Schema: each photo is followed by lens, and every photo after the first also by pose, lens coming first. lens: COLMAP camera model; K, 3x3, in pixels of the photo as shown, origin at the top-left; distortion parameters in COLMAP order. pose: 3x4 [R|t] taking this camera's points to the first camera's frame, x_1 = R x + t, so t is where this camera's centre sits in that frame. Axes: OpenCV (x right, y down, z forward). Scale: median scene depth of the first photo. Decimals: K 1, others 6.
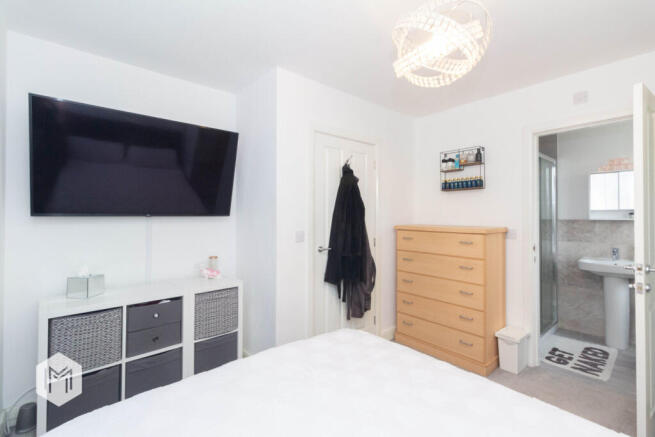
lens RADIAL K [[301.0, 0, 323.0], [0, 301.0, 207.1], [0, 0, 1]] dist [-0.000845, -0.000116]
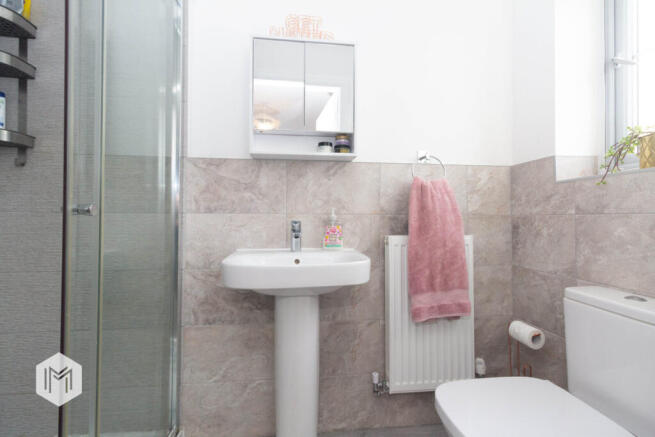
lens RADIAL K [[301.0, 0, 330.4], [0, 301.0, 217.2], [0, 0, 1]] dist [-0.000845, -0.000116]
pose [[0.560547, 0.012395, 0.828030, 0.666676], [-0.017386, 0.999844, -0.003196, 0.135695], [-0.827940, -0.012605, 0.560675, 0.744189]]
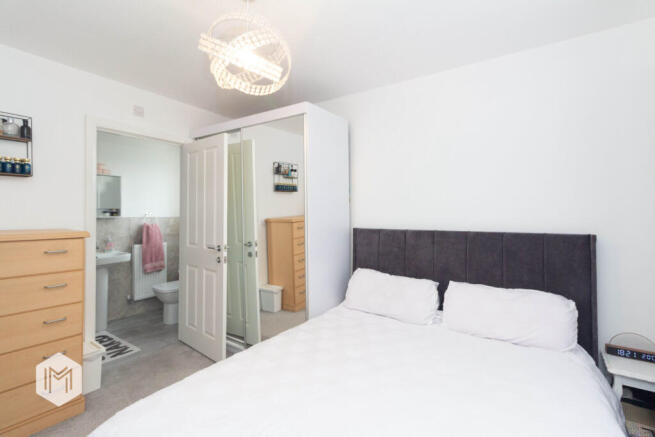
lens RADIAL K [[301.0, 0, 331.6], [0, 301.0, 210.6], [0, 0, 1]] dist [-0.000845, -0.000116]
pose [[-0.259670, -0.000291, 0.965697, -0.332775], [-0.018172, 0.999824, -0.004585, 0.008846], [-0.965526, -0.018740, -0.259629, 0.458879]]
